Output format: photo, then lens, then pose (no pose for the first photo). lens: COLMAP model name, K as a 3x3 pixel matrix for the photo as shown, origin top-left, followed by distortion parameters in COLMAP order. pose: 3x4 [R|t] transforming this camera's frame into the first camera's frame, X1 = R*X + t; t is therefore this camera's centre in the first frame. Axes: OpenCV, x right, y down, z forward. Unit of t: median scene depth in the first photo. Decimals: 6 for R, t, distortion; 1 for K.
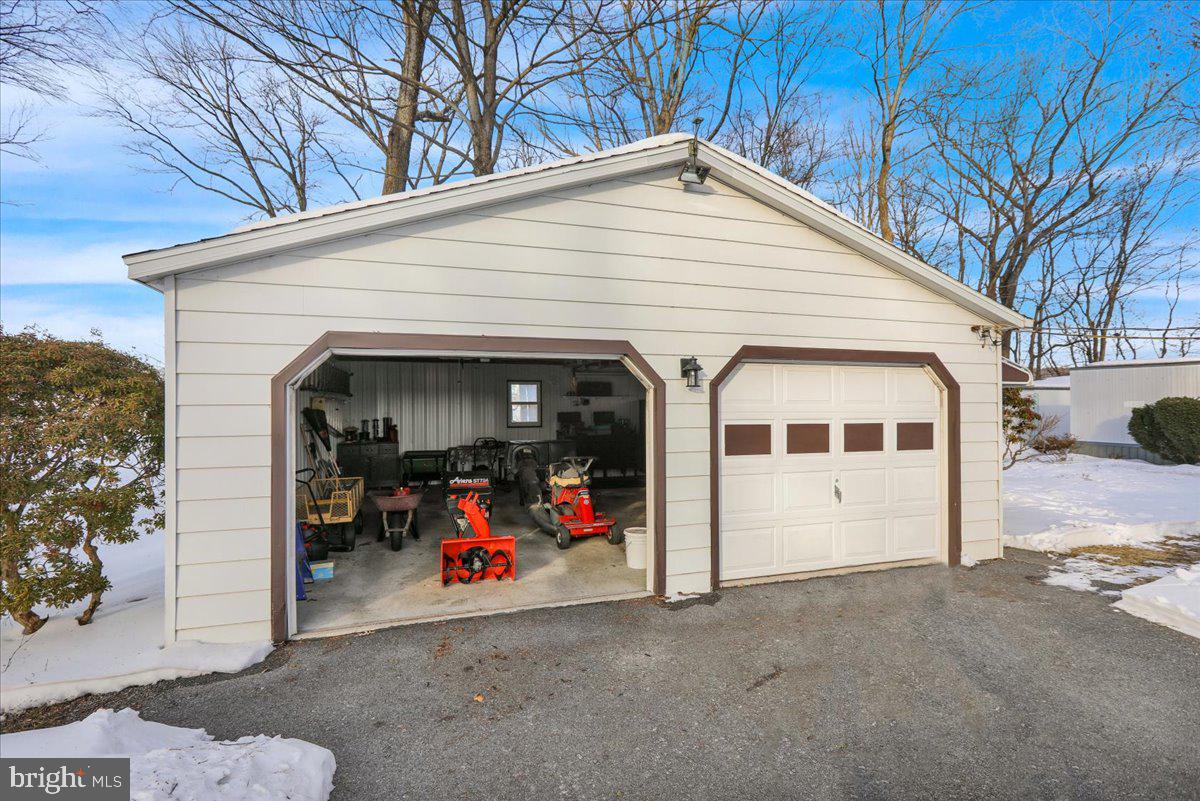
lens RADIAL K [[560.9, 0, 593.2], [0, 560.9, 407.4], [0, 0, 1]] dist [0.001550, 0.000119]
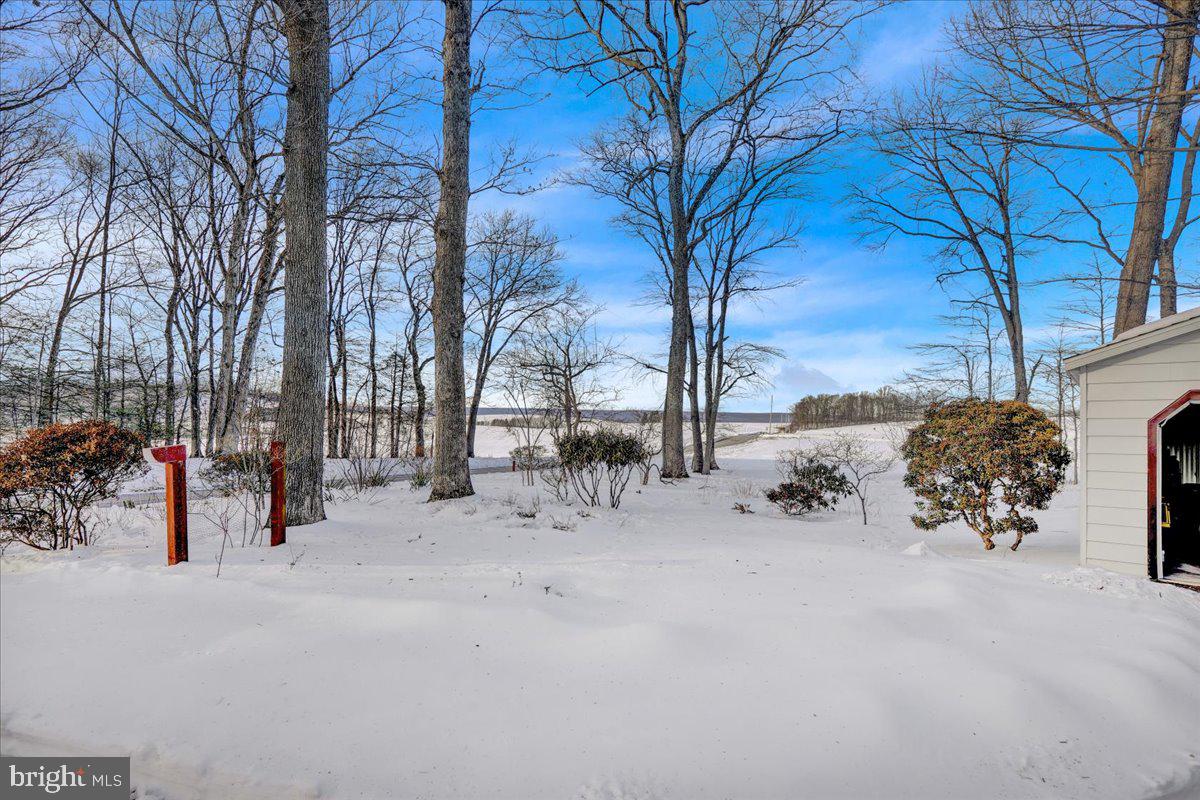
lens RADIAL K [[648.4, 0, 600.3], [0, 648.4, 431.3], [0, 0, 1]] dist [0.000883, 0.000203]
pose [[0.552840, 0.000800, -0.833287, 0.155579], [-0.007516, 0.999964, -0.004027, 0.003696], [0.833254, 0.008489, 0.552825, -1.455113]]
